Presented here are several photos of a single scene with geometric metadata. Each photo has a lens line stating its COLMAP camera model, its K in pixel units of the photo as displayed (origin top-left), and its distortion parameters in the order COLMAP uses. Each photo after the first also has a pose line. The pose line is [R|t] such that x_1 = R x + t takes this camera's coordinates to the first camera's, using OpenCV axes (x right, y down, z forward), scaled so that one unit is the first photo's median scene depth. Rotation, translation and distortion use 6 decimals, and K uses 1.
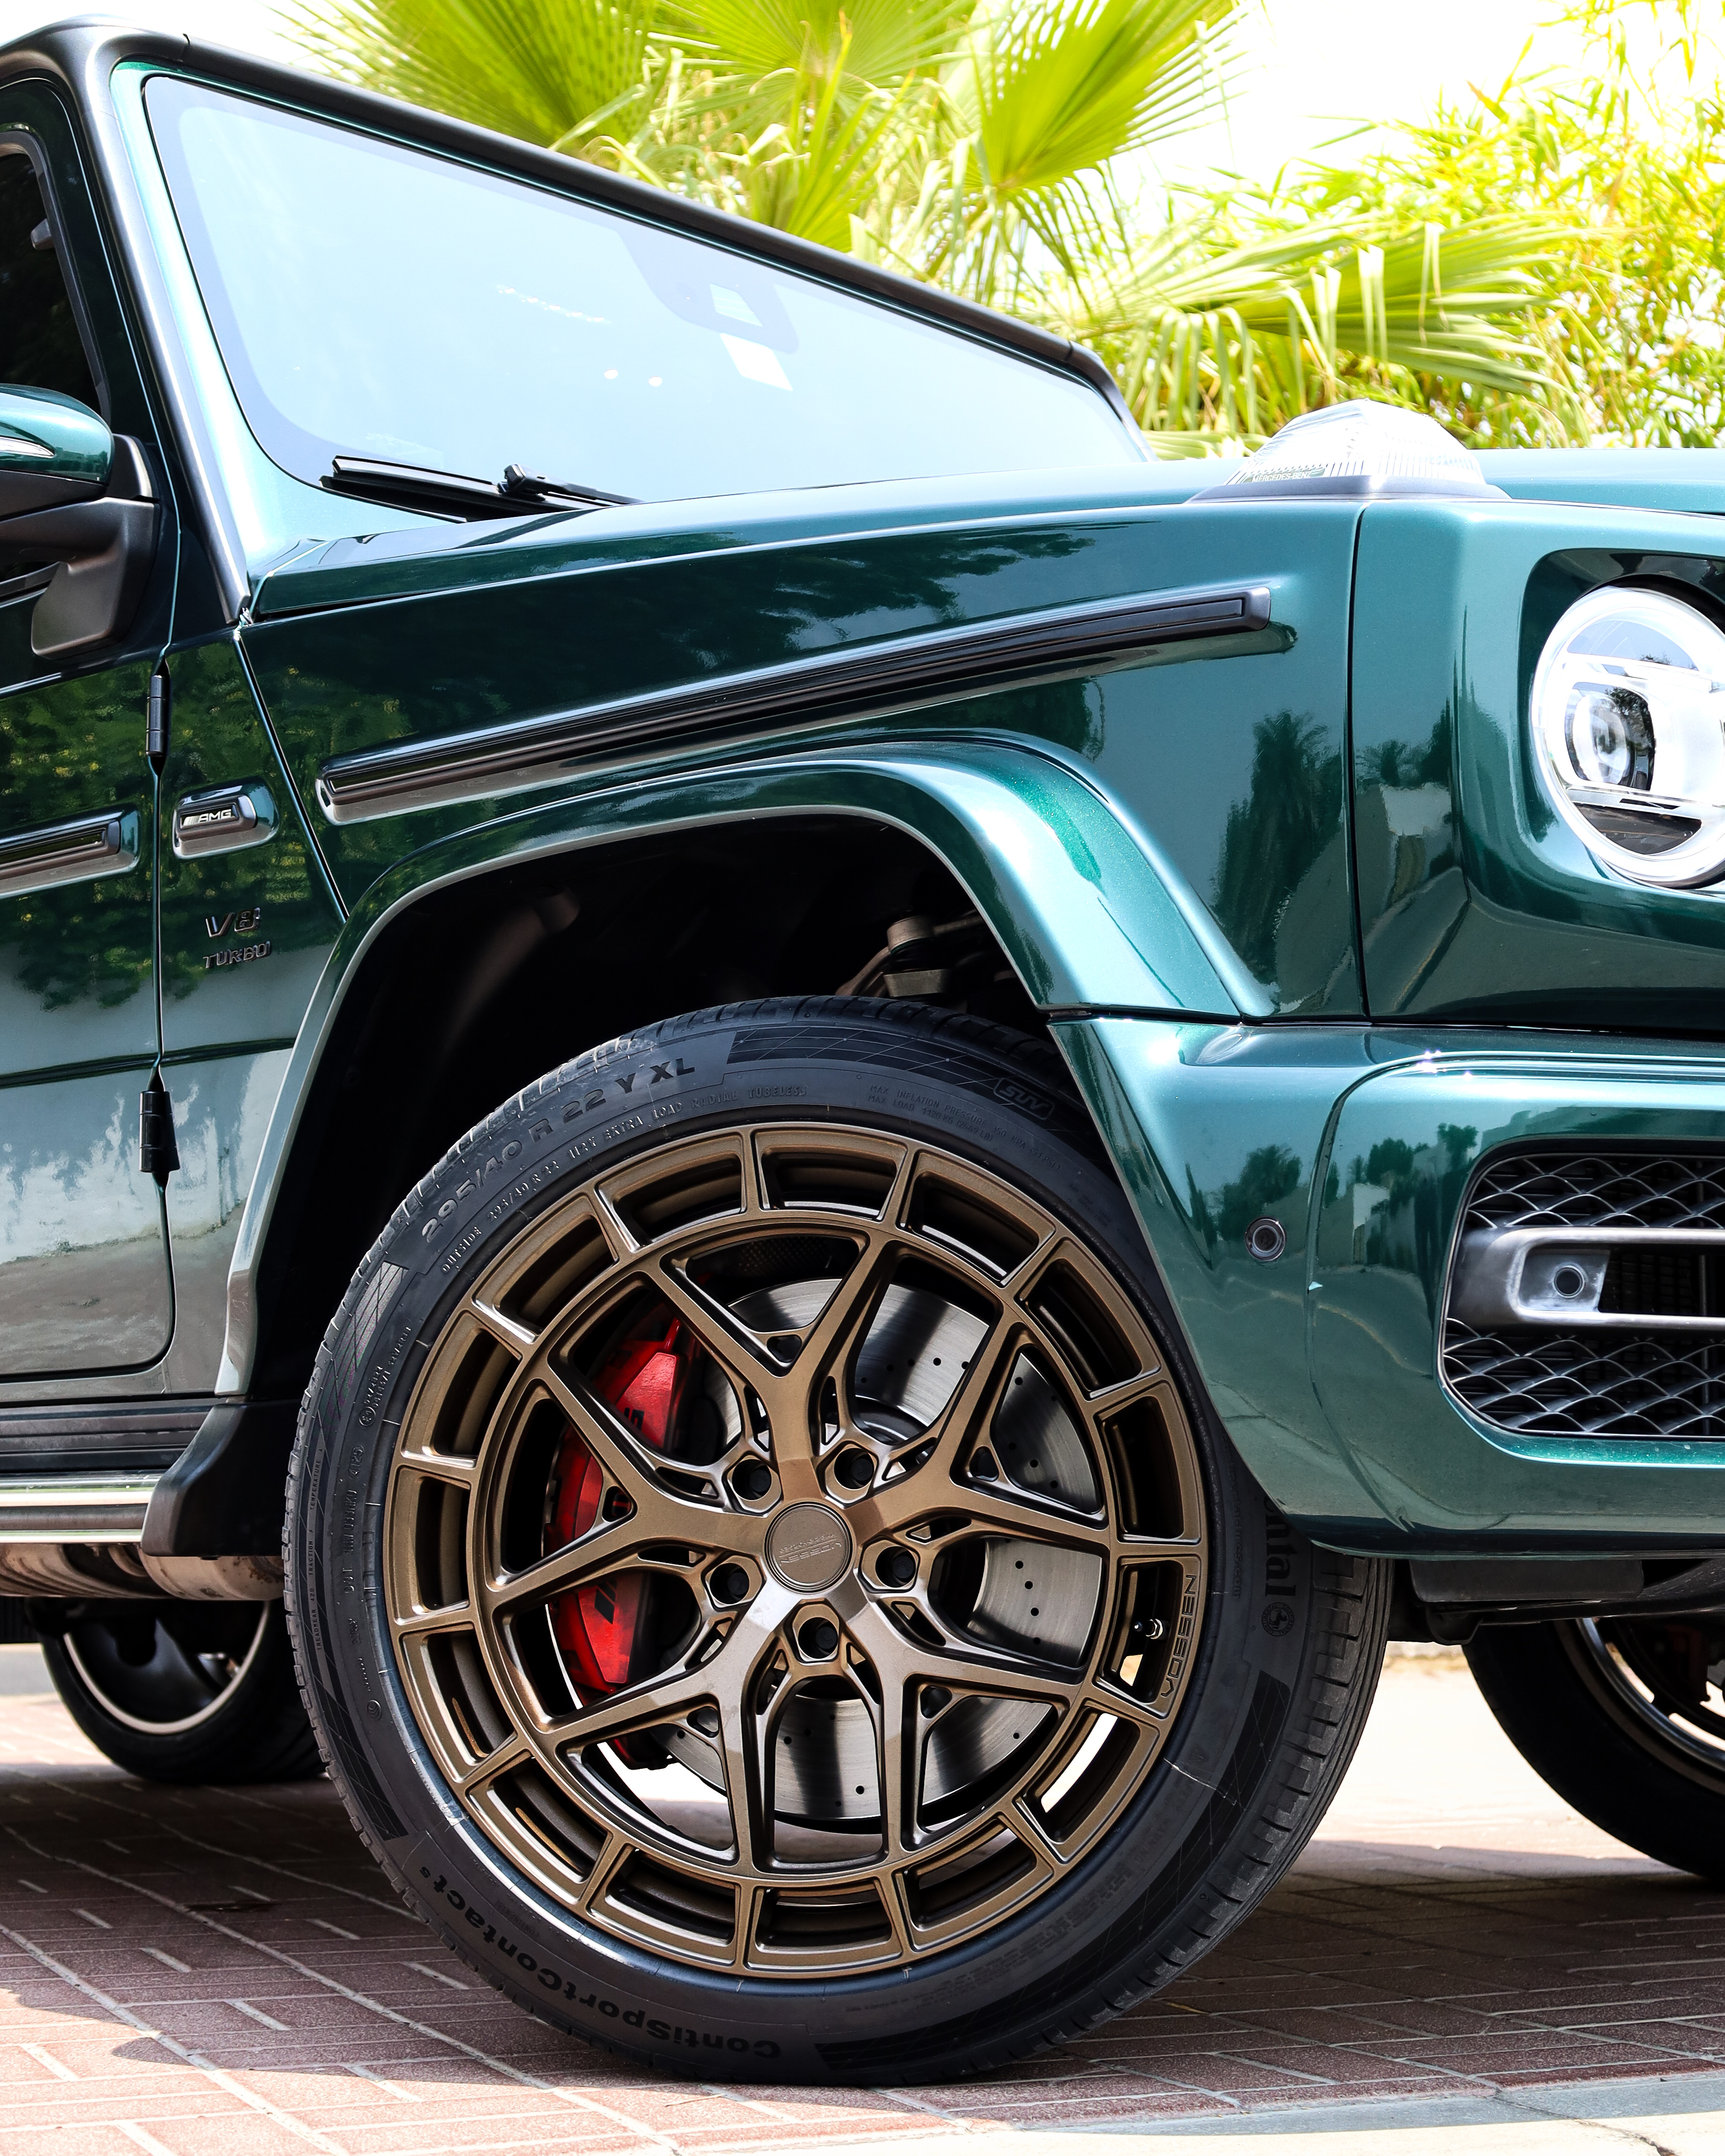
lens RADIAL K [[4096.9, 0, 864.2], [0, 4096.9, 1078.9], [0, 0, 1]] dist [0.084050, 0.000000]
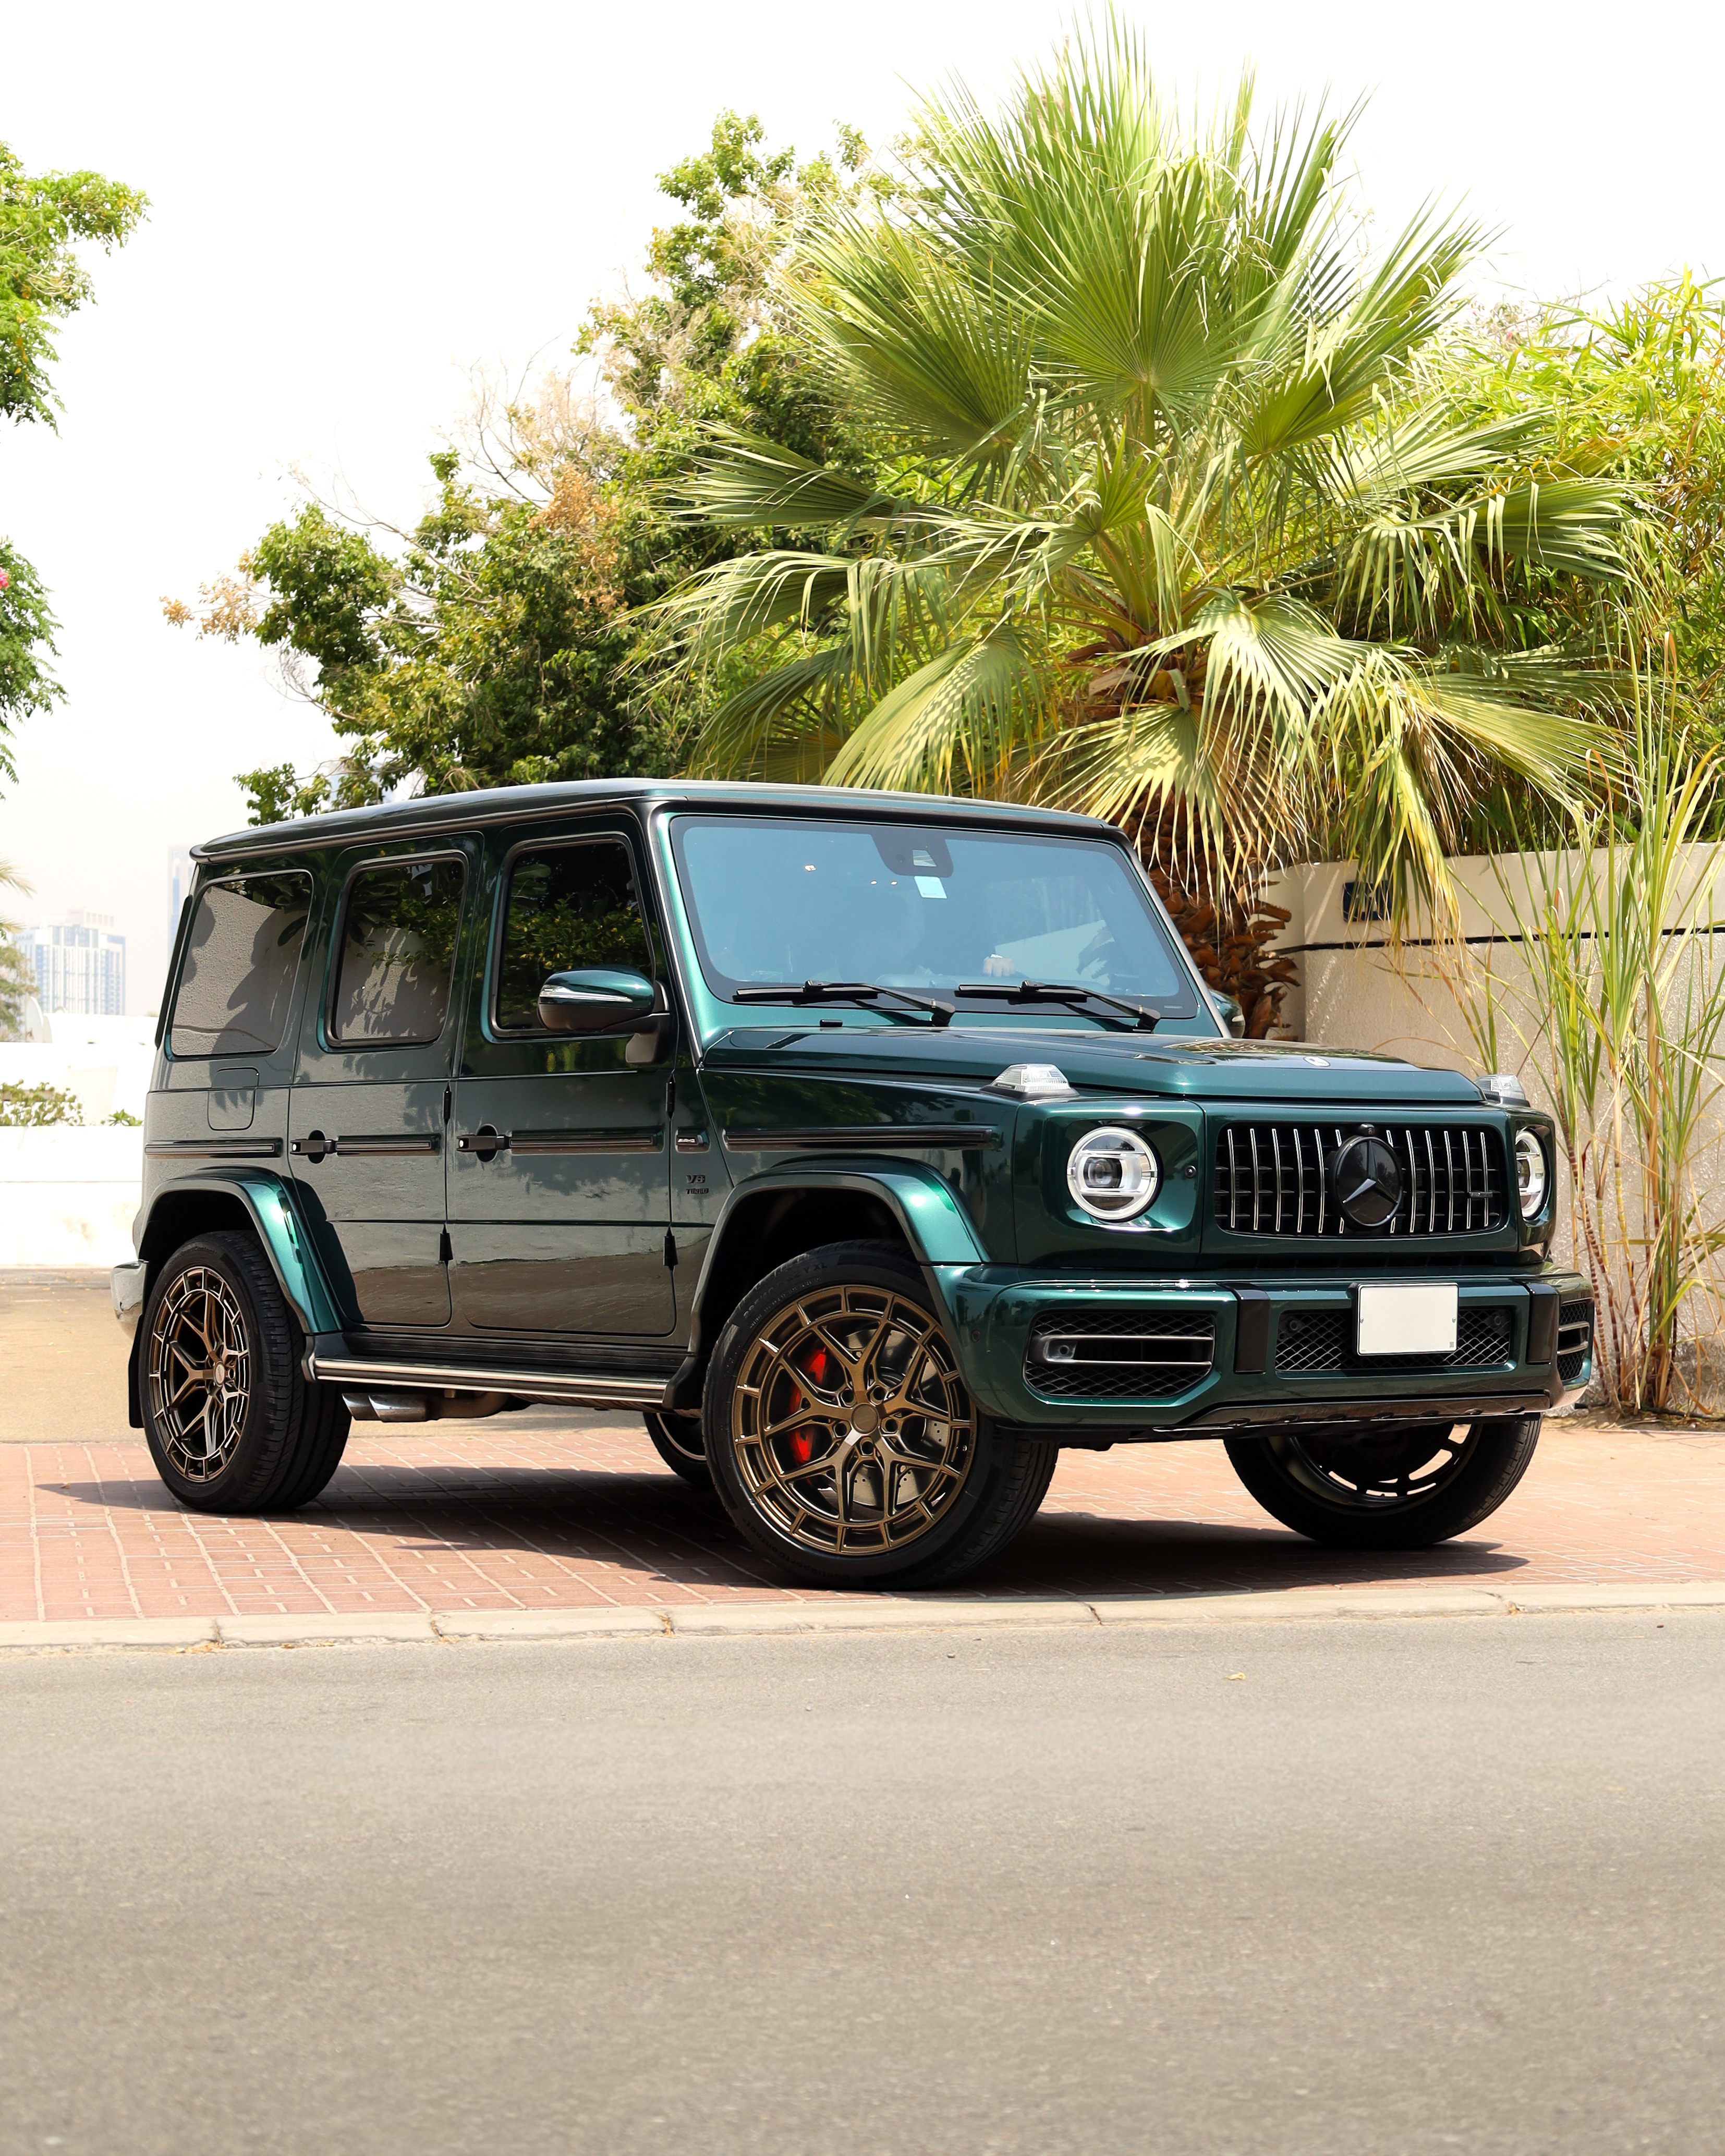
lens RADIAL K [[3052.5, 0, 859.3], [0, 3052.5, 1073.7], [0, 0, 1]] dist [0.310533, 0.000000]
pose [[0.991272, 0.001837, -0.131820, 0.286761], [0.002857, 0.999369, 0.035411, -0.228970], [0.131802, -0.035478, 0.990641, -1.290975]]
